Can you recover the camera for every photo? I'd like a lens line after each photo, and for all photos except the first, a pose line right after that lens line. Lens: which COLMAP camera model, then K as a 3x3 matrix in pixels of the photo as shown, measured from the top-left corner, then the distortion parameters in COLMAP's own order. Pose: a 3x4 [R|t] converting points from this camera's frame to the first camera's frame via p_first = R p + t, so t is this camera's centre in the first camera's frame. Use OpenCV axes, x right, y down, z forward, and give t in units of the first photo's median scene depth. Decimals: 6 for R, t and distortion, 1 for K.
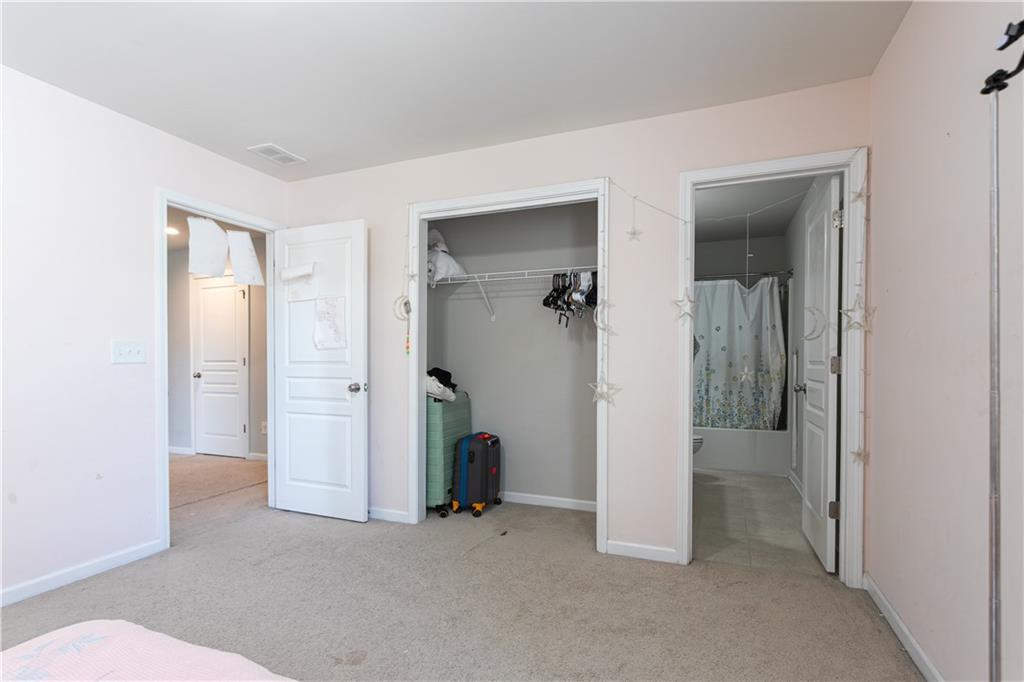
lens RADIAL K [[498.7, 0, 510.6], [0, 498.7, 372.2], [0, 0, 1]] dist [0.001968, -0.000570]
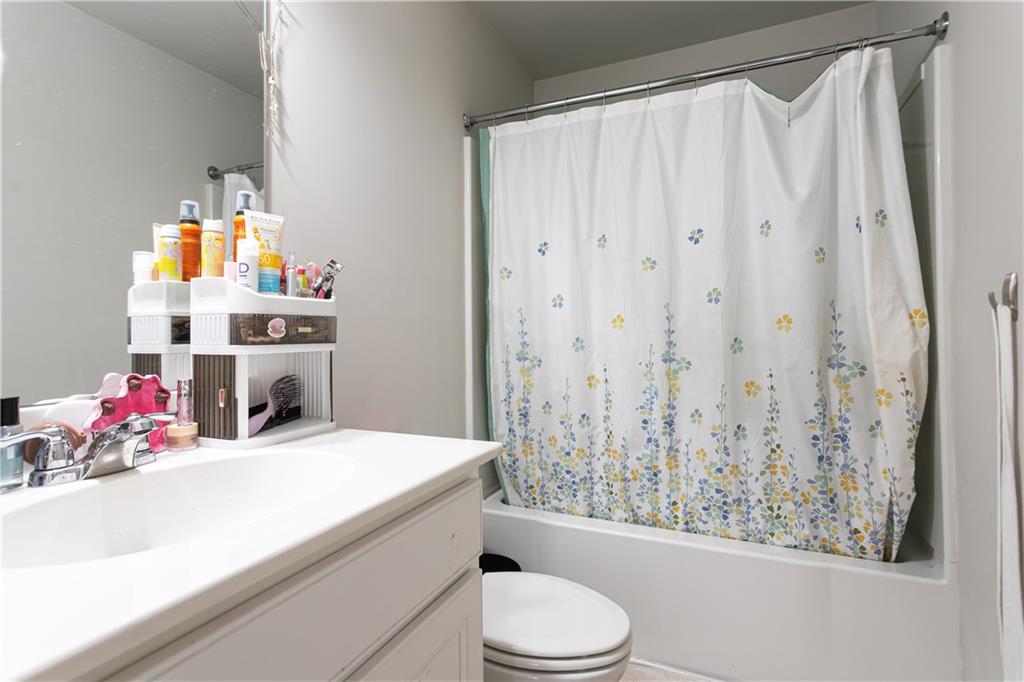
lens RADIAL K [[498.7, 0, 512.2], [0, 498.7, 332.0], [0, 0, 1]] dist [0.001968, -0.000570]
pose [[0.998334, -0.007844, -0.057171, 0.319030], [0.006062, 0.999492, -0.031274, -0.014810], [0.057387, 0.030875, 0.997874, 0.679735]]
